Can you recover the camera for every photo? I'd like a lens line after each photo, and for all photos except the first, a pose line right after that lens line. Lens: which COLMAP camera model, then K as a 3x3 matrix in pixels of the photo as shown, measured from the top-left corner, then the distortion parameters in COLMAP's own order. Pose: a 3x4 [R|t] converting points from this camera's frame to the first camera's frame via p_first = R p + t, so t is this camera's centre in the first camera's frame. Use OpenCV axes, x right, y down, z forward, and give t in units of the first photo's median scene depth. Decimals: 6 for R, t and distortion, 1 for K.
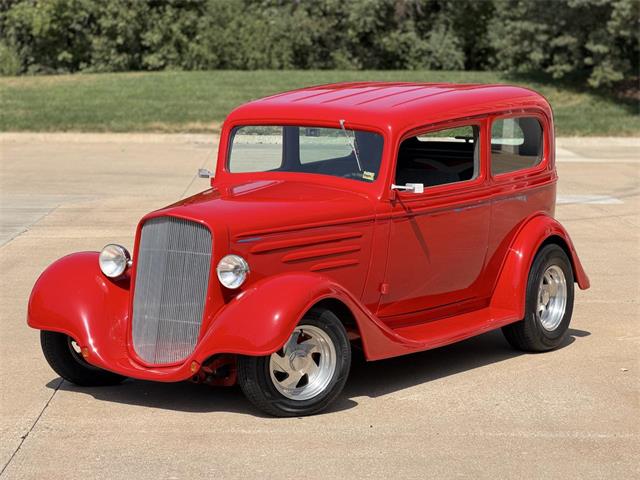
lens RADIAL K [[1861.9, 0, 320.0], [0, 1861.9, 240.0], [0, 0, 1]] dist [0.118391, 1.256804]
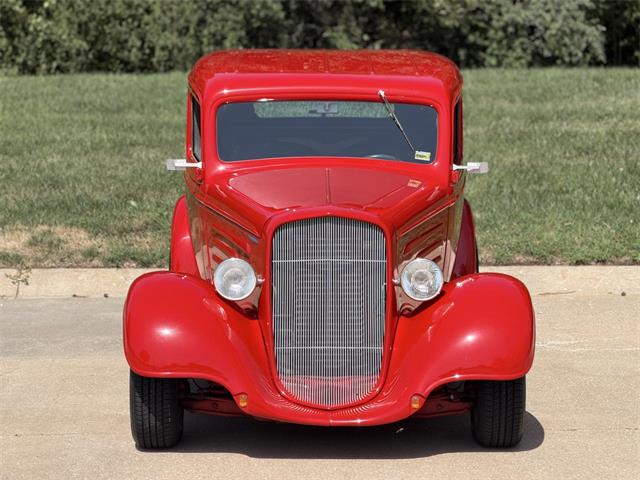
lens RADIAL K [[1861.9, 0, 320.0], [0, 1861.9, 240.0], [0, 0, 1]] dist [0.118391, 1.256804]
pose [[0.999843, -0.016308, 0.006918, 0.000431], [0.016237, 0.999817, 0.010076, -0.051797], [-0.007081, -0.009963, 0.999925, 0.517353]]
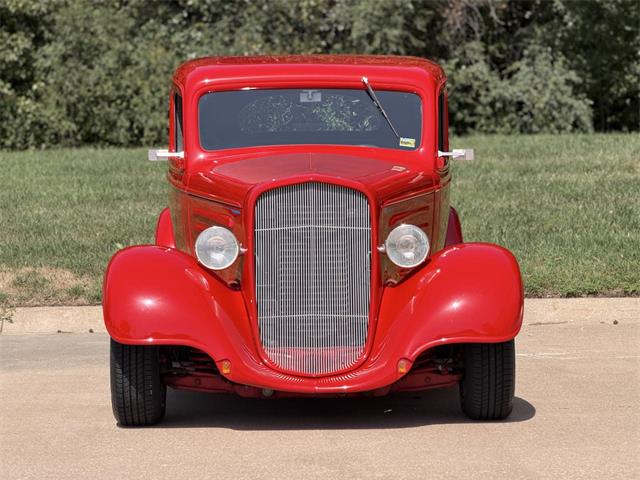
lens RADIAL K [[1861.9, 0, 320.0], [0, 1861.9, 240.0], [0, 0, 1]] dist [0.118391, 1.256804]
pose [[0.999541, -0.028096, 0.011351, 0.001214], [0.028808, 0.997241, -0.068413, -0.034109], [-0.009398, 0.068709, 0.997592, 0.520918]]
